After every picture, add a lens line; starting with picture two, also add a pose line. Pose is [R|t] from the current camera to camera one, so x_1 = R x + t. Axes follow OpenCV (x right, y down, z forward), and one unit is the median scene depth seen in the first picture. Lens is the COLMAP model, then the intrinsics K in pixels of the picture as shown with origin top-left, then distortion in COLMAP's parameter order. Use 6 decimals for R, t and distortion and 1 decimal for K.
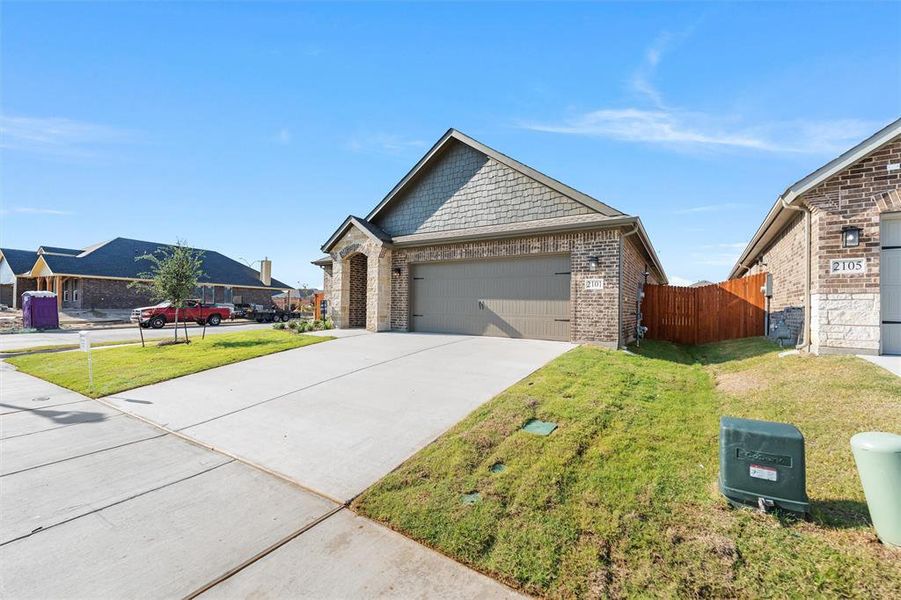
lens RADIAL K [[370.8, 0, 444.6], [0, 370.8, 304.5], [0, 0, 1]] dist [-0.002823, 0.000451]
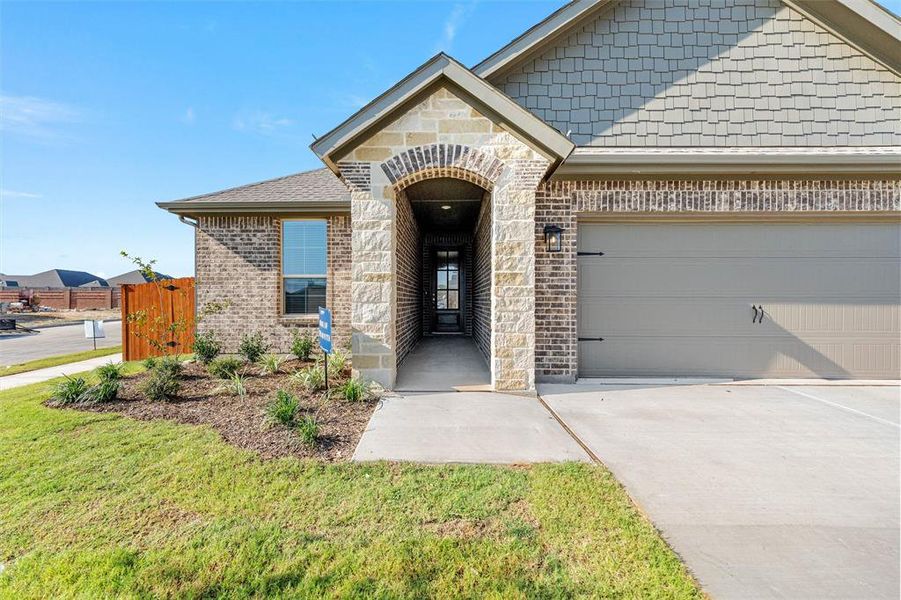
lens RADIAL K [[370.8, 0, 452.3], [0, 370.8, 302.5], [0, 0, 1]] dist [-0.002823, 0.000451]
pose [[0.847022, -0.019307, 0.531207, -0.490132], [0.007984, 0.999690, 0.023603, -0.027749], [-0.531498, -0.015751, 0.846913, 0.810937]]
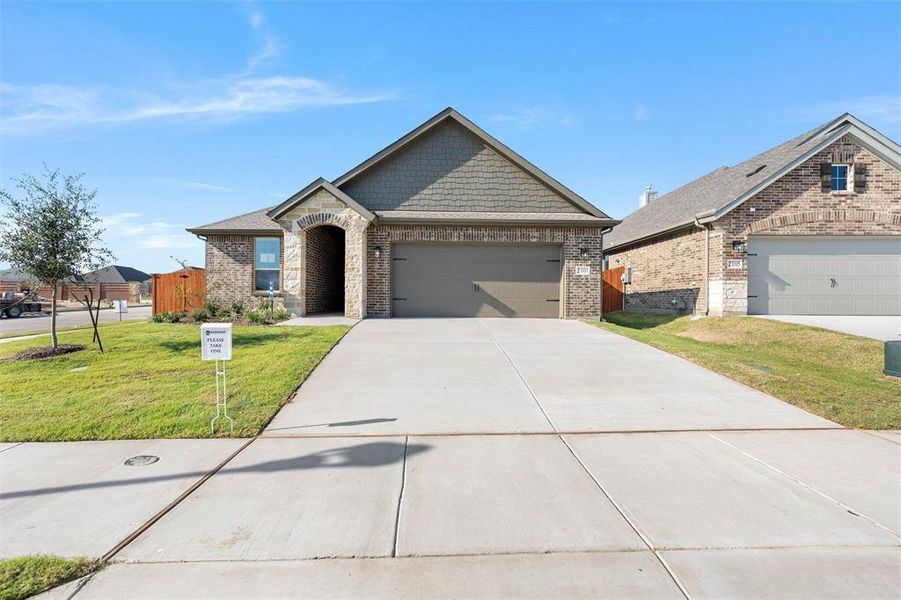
lens RADIAL K [[370.8, 0, 444.9], [0, 370.8, 298.4], [0, 0, 1]] dist [-0.002823, 0.000451]
pose [[0.825977, -0.010368, 0.563608, -0.563090], [0.001180, 0.999860, 0.016664, 0.014257], [-0.563702, -0.013099, 0.825874, 0.193517]]
